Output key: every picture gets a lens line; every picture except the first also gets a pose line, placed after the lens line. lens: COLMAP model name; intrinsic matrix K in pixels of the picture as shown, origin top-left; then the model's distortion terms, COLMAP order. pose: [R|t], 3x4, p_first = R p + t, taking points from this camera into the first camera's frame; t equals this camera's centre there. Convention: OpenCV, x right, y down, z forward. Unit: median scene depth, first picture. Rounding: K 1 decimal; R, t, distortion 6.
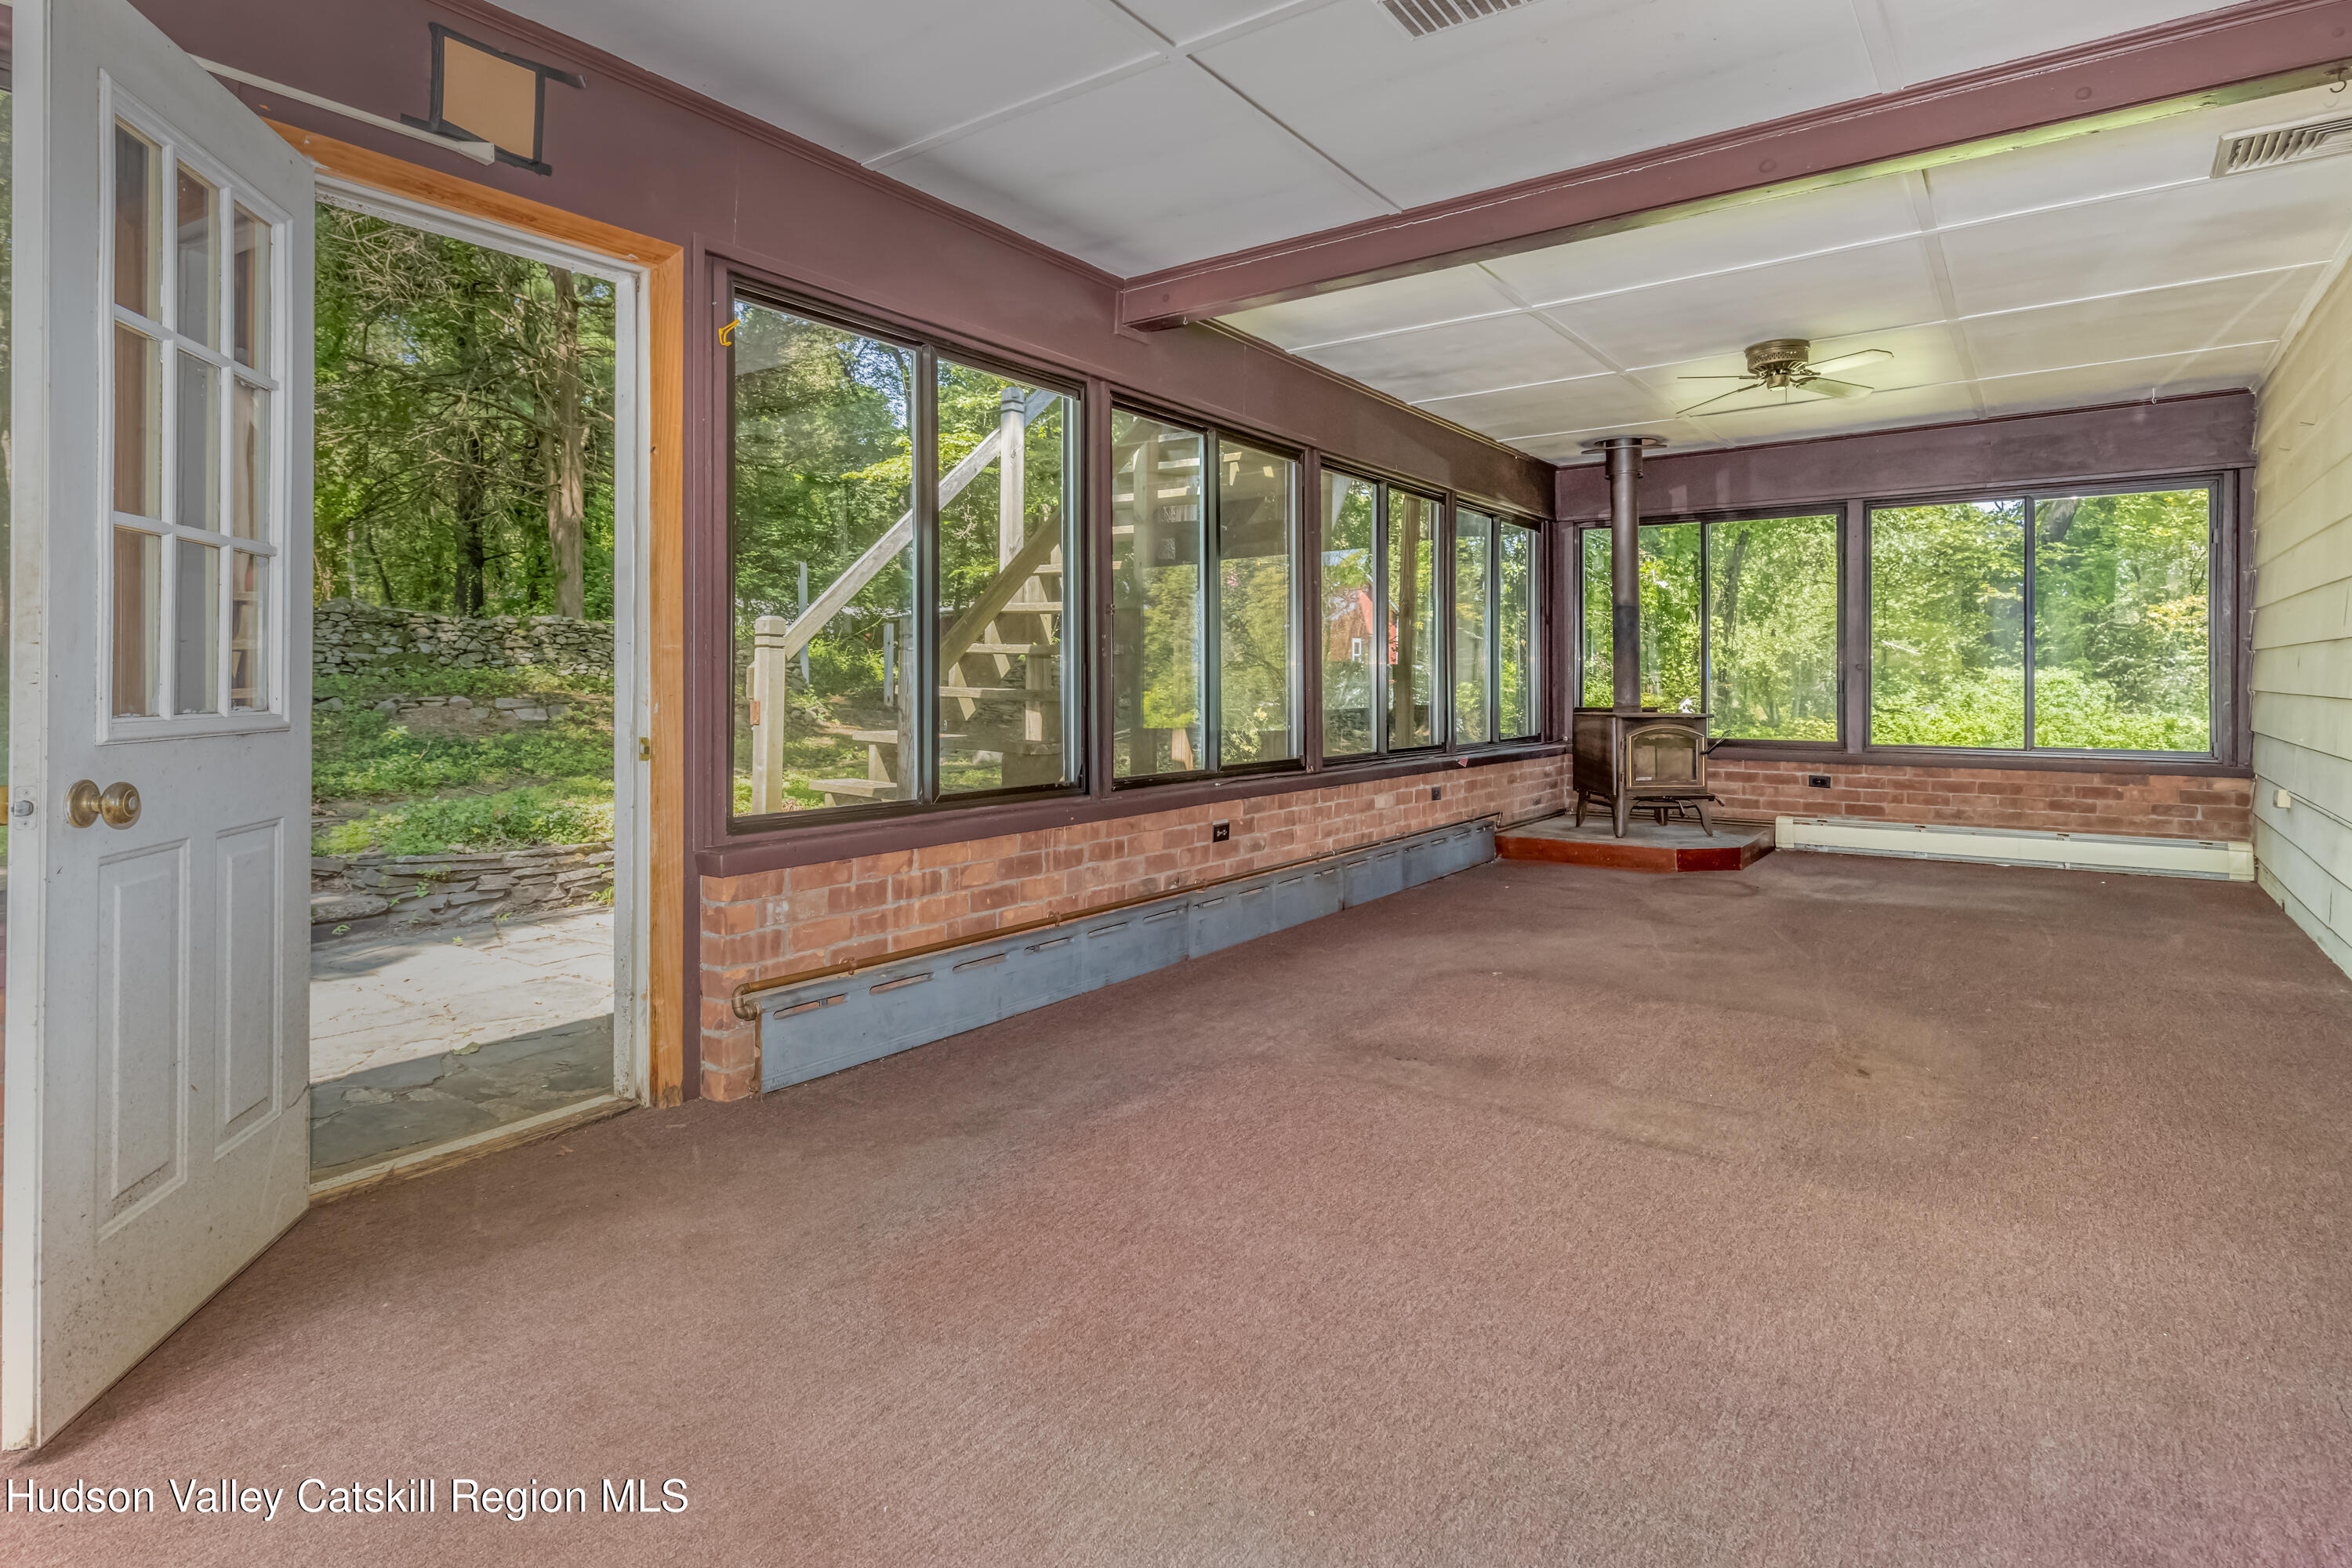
lens RADIAL K [[1211.8, 0, 1153.8], [0, 1211.8, 690.6], [0, 0, 1]] dist [0.005911, -0.002364]
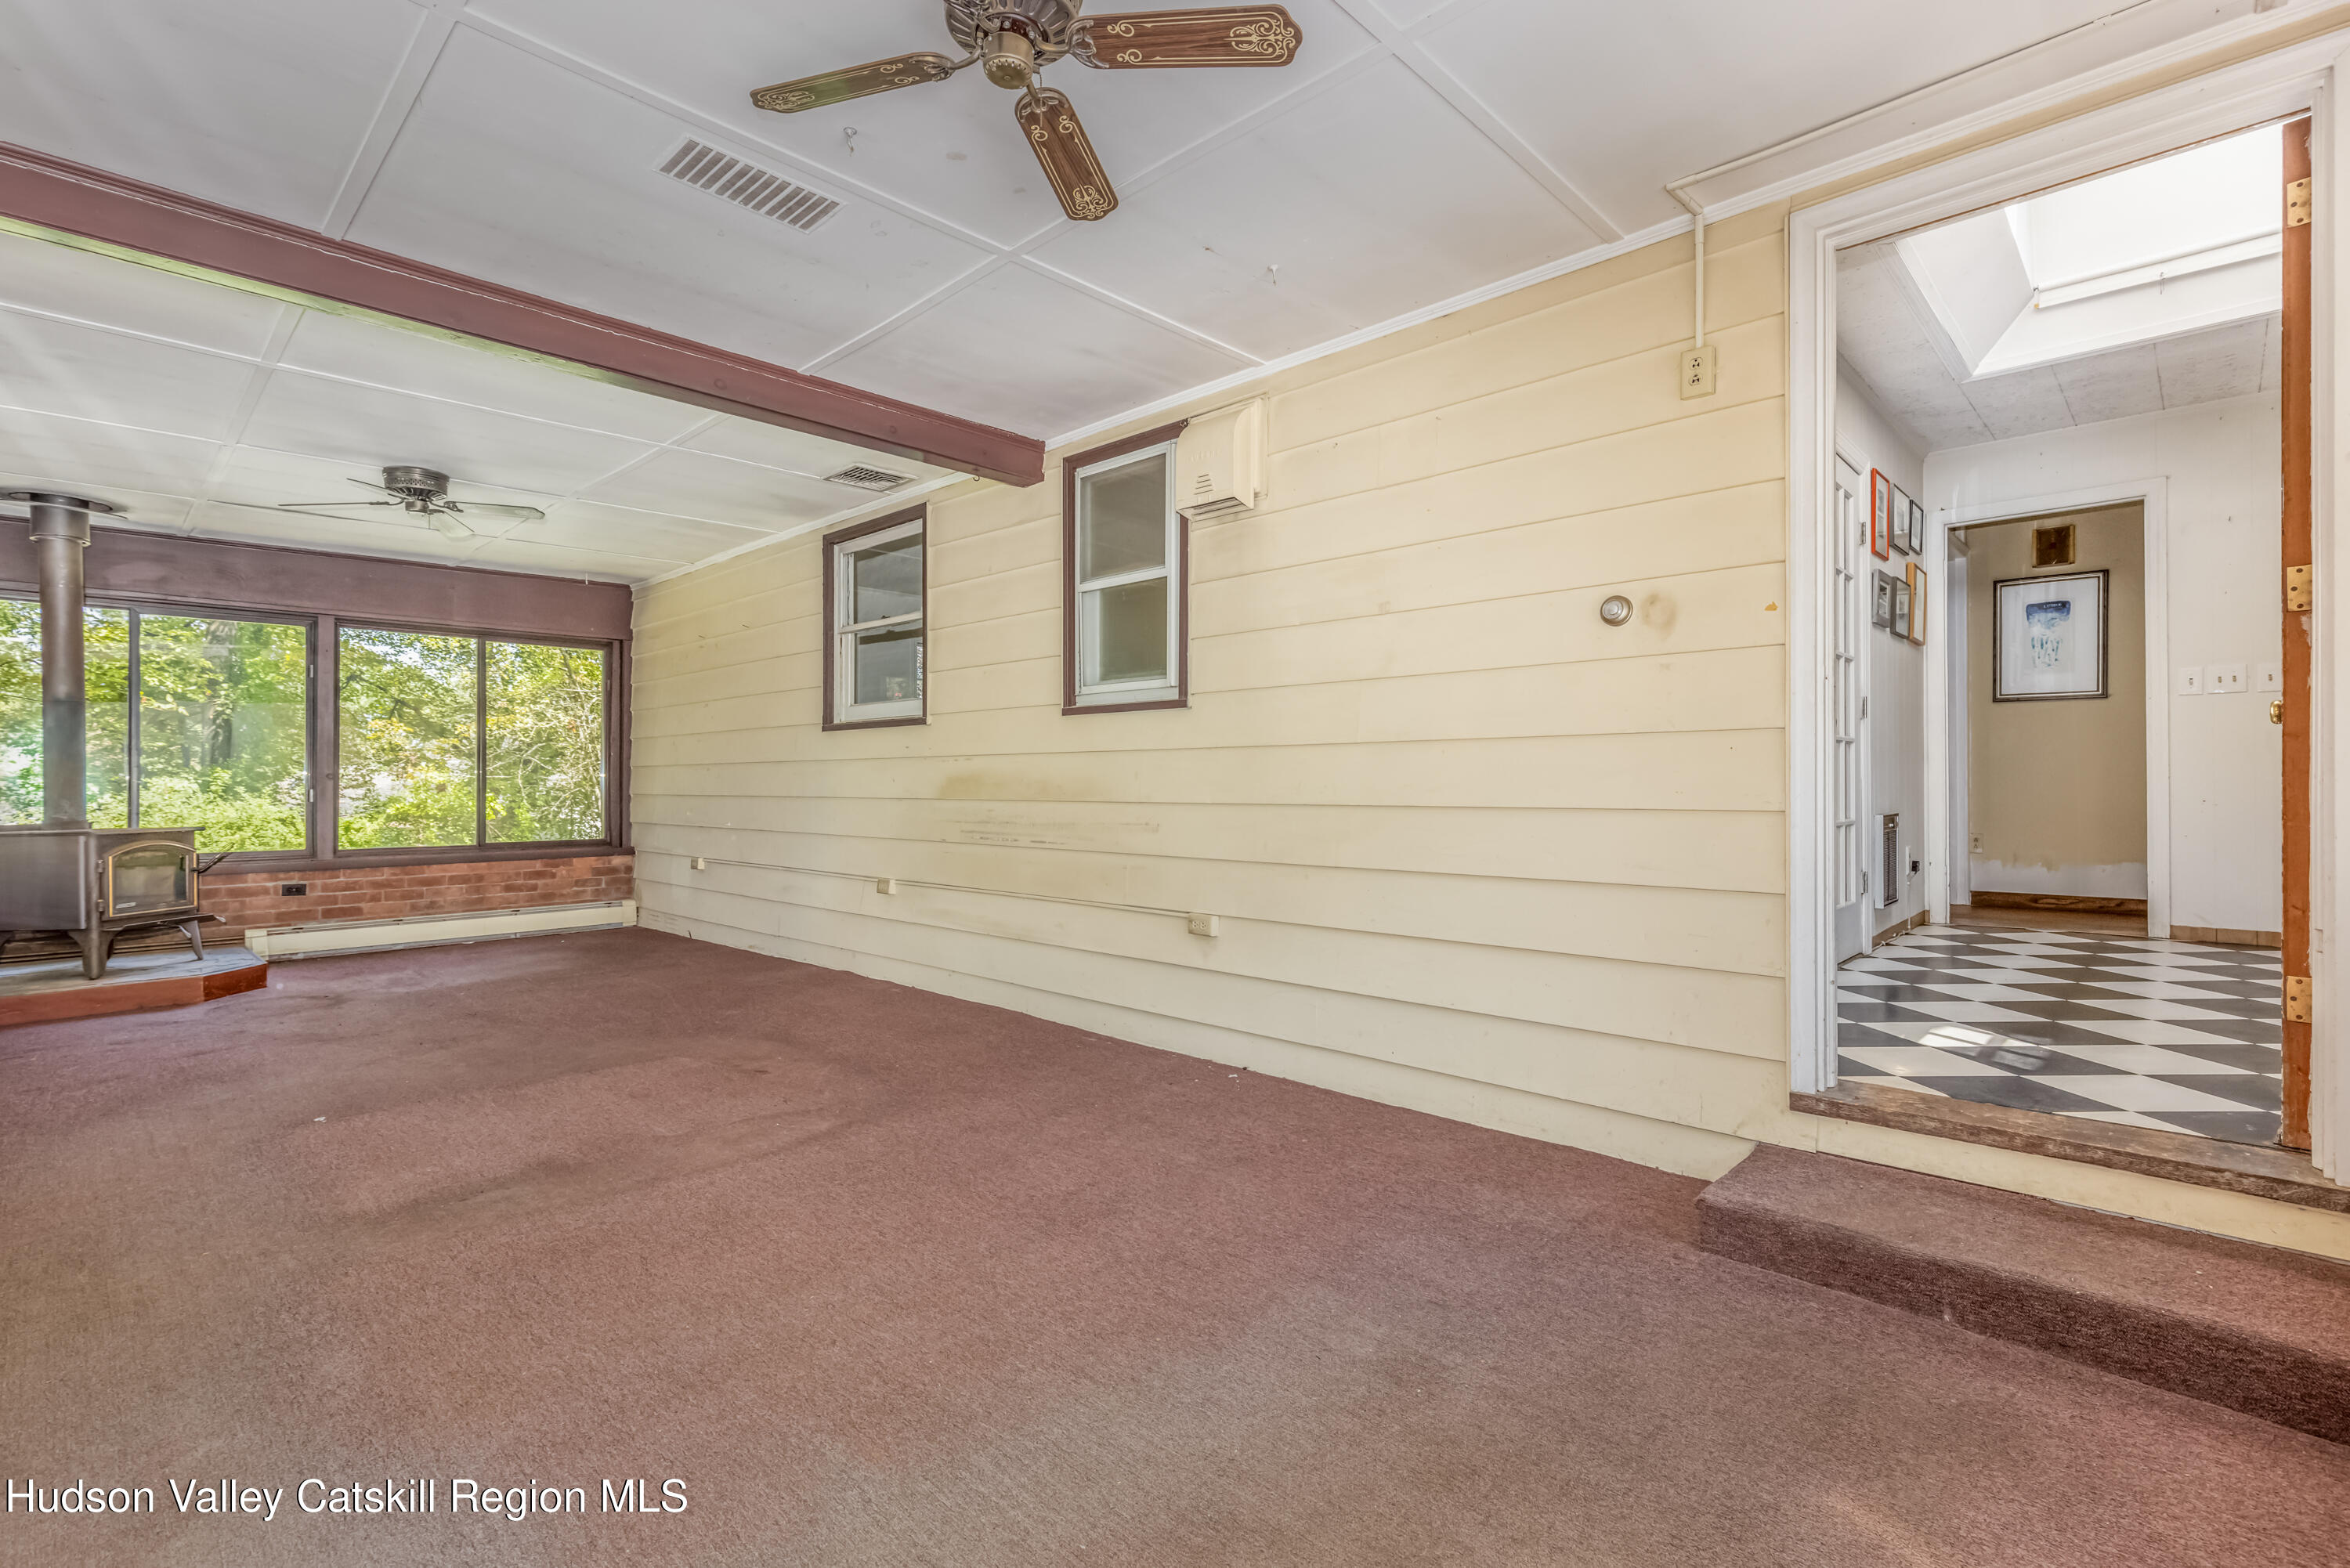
lens RADIAL K [[1075.4, 0, 1169.9], [0, 1075.4, 779.2], [0, 0, 1]] dist [0.003950, -0.001160]
pose [[0.134655, 0.004635, 0.990882, -0.257998], [0.014786, 0.999868, -0.006686, 0.000153], [-0.990782, 0.015551, 0.134568, 0.174582]]
